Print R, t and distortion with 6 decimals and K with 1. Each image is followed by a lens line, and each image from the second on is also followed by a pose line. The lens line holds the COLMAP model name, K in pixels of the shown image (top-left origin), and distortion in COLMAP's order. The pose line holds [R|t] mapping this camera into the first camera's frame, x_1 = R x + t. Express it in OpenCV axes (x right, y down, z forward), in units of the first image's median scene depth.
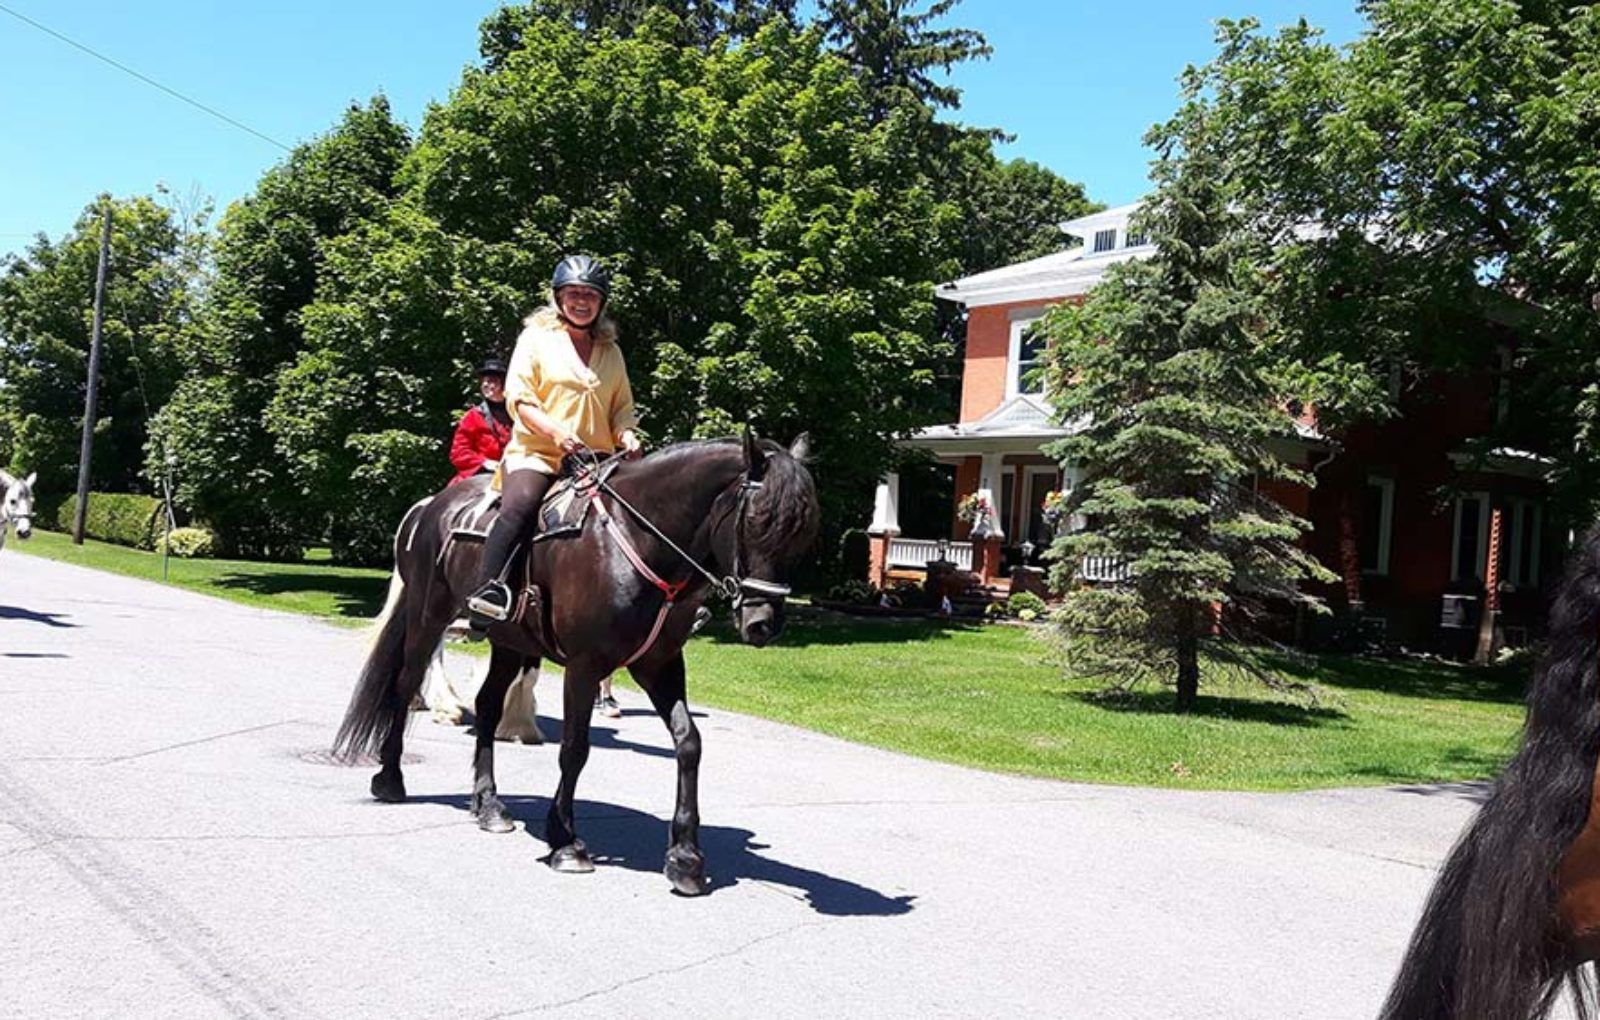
lens RADIAL K [[1650.8, 0, 801.4], [0, 1650.8, 548.1], [0, 0, 1]] dist [0.215318, -0.635536]
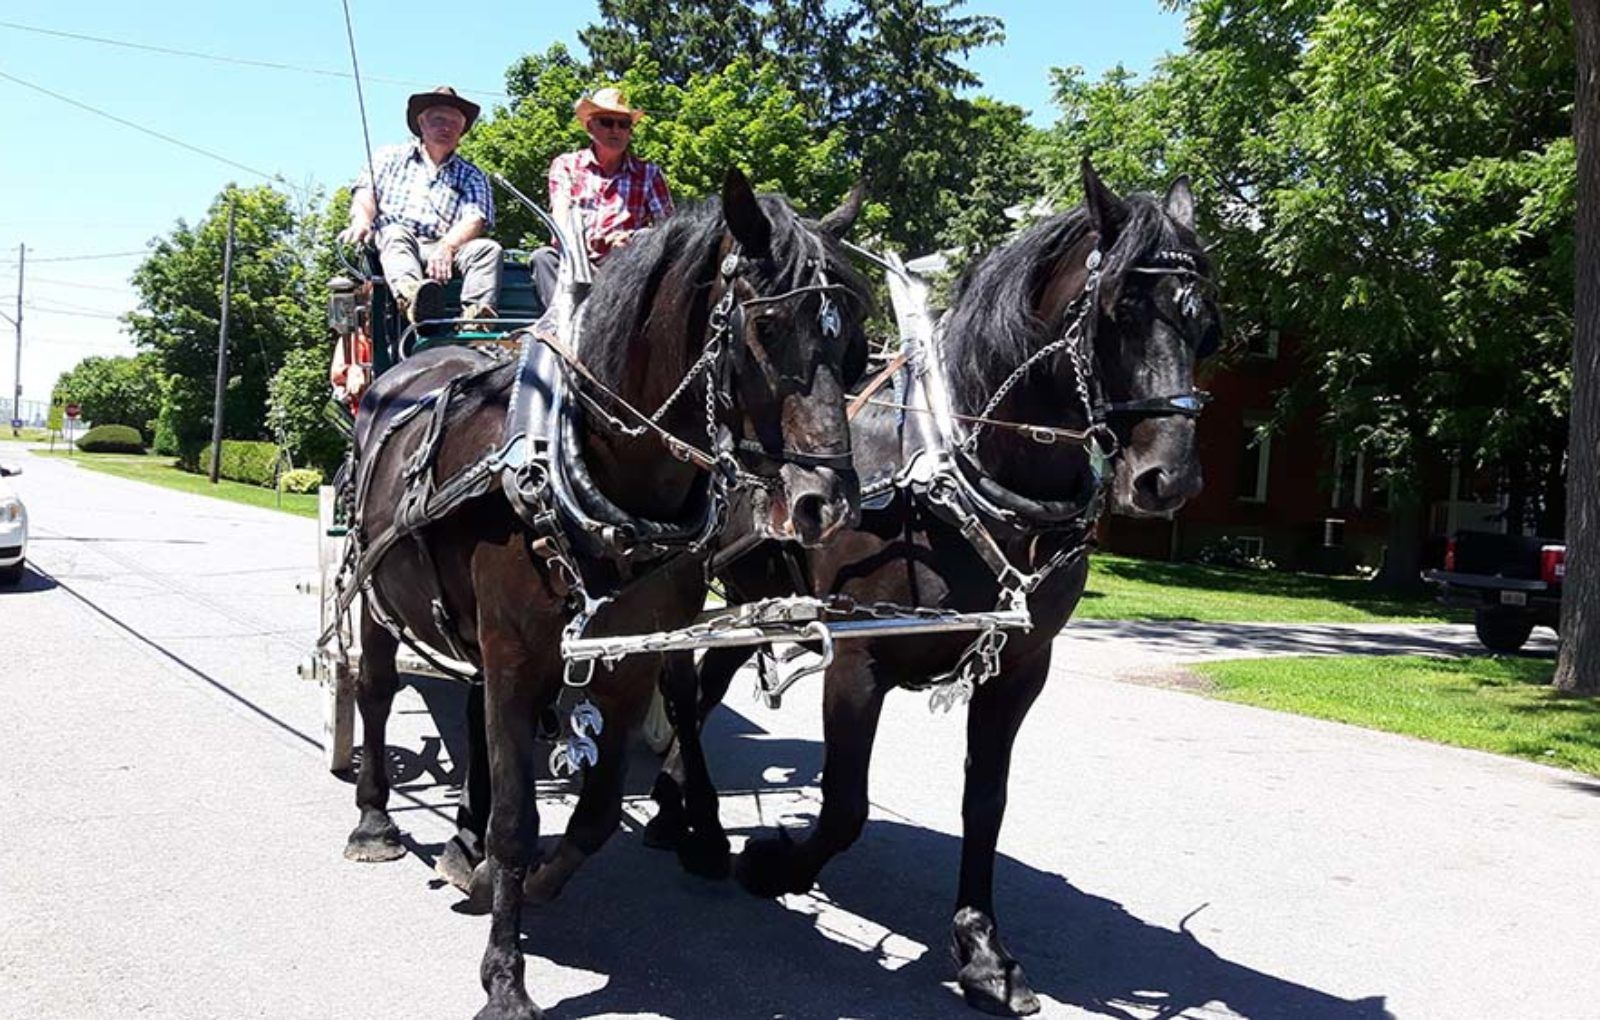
lens RADIAL K [[1682.4, 0, 768.2], [0, 1682.4, 545.7], [0, 0, 1]] dist [0.194294, -0.644763]
pose [[0.995120, 0.000028, -0.098671, 0.149087], [0.002998, 0.999530, 0.030522, 0.010684], [0.098625, -0.030669, 0.994652, -0.313199]]
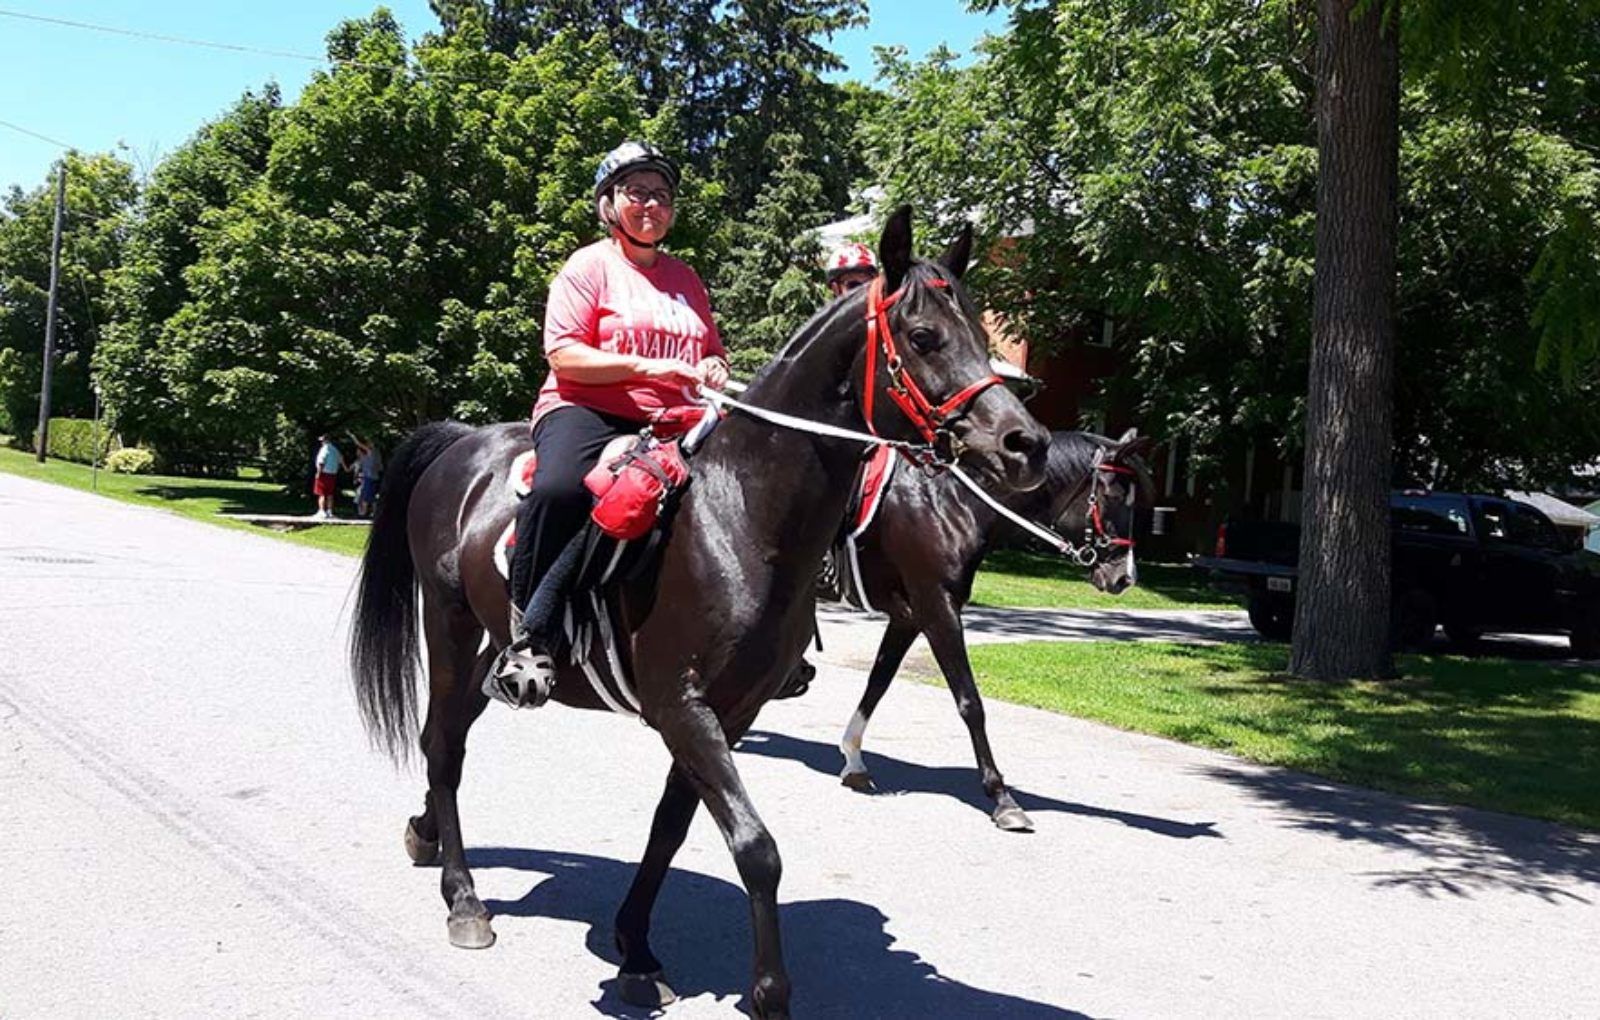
lens RADIAL K [[1668.9, 0, 817.6], [0, 1668.9, 572.5], [0, 0, 1]] dist [0.204418, -0.651447]
pose [[0.999904, 0.004563, -0.013069, 0.207147], [-0.003844, 0.998503, 0.054570, 0.013102], [0.013298, -0.054514, 0.998424, -0.284064]]
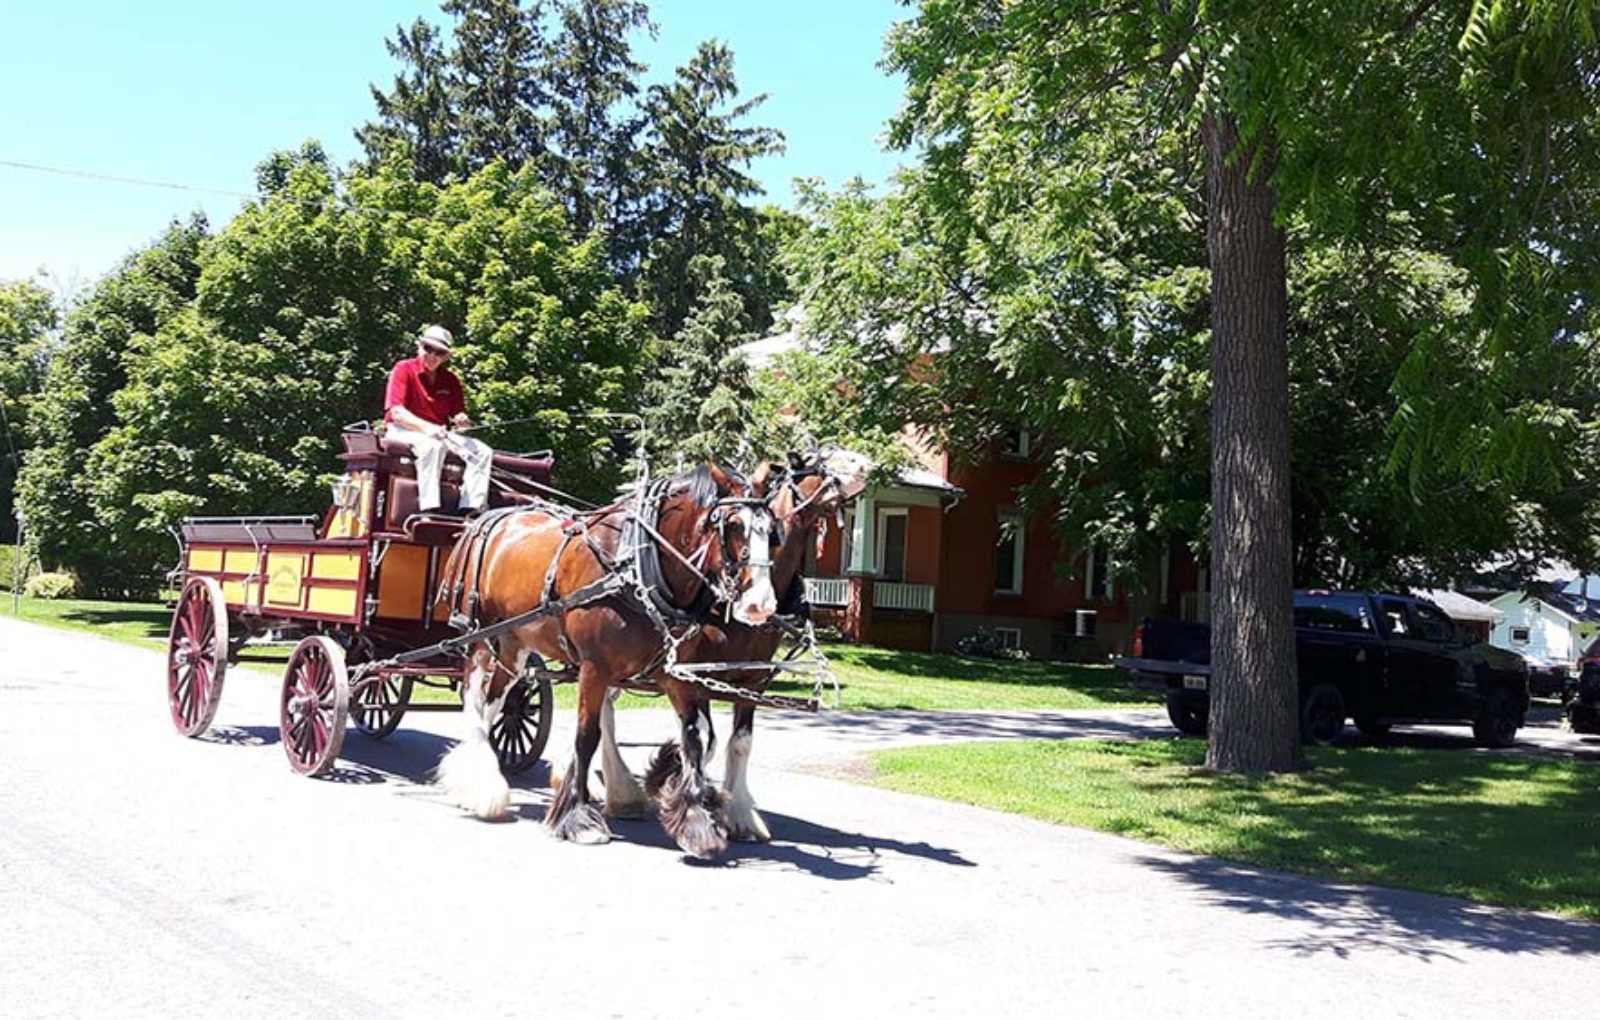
lens RADIAL K [[1664.4, 0, 843.1], [0, 1664.4, 560.8], [0, 0, 1]] dist [0.190632, -0.638105]
pose [[0.998767, -0.014814, 0.047375, 0.203222], [0.015629, 0.999735, -0.016885, 0.012567], [-0.047112, 0.017605, 0.998734, -0.305283]]
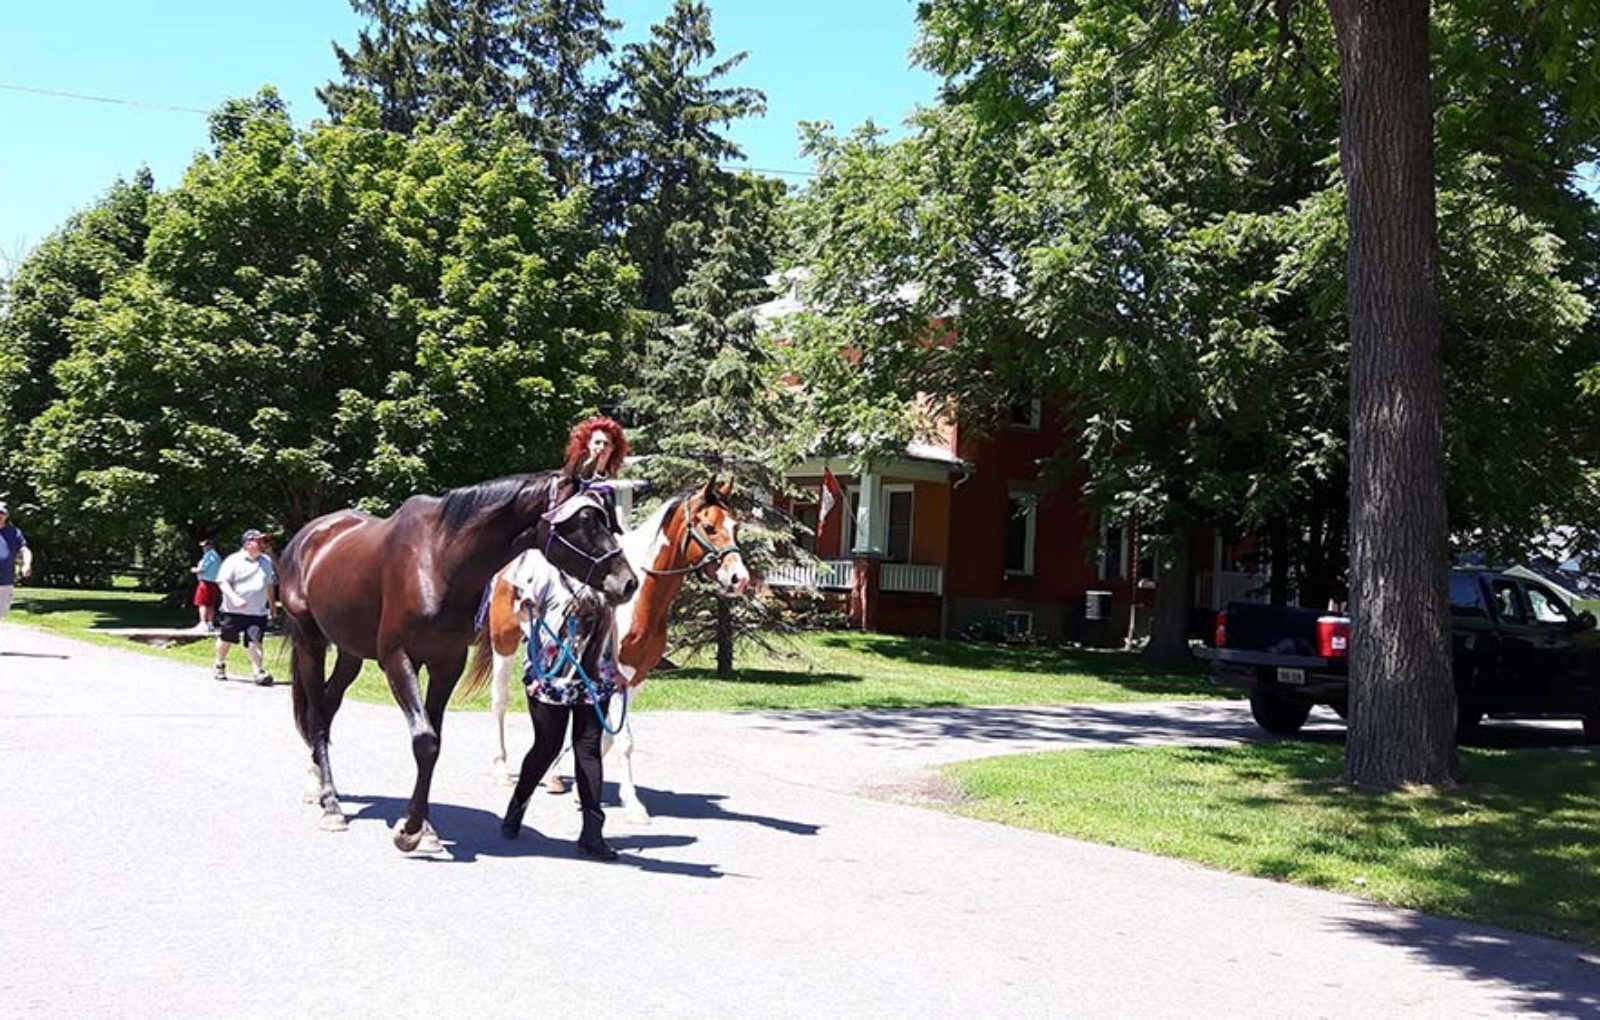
lens RADIAL K [[1665.7, 0, 837.3], [0, 1665.7, 540.0], [0, 0, 1]] dist [0.199289, -0.631430]
pose [[0.997662, -0.021514, 0.064862, 0.176061], [0.022666, 0.999597, -0.017088, 0.011012], [-0.064468, 0.018518, 0.997748, -0.204802]]
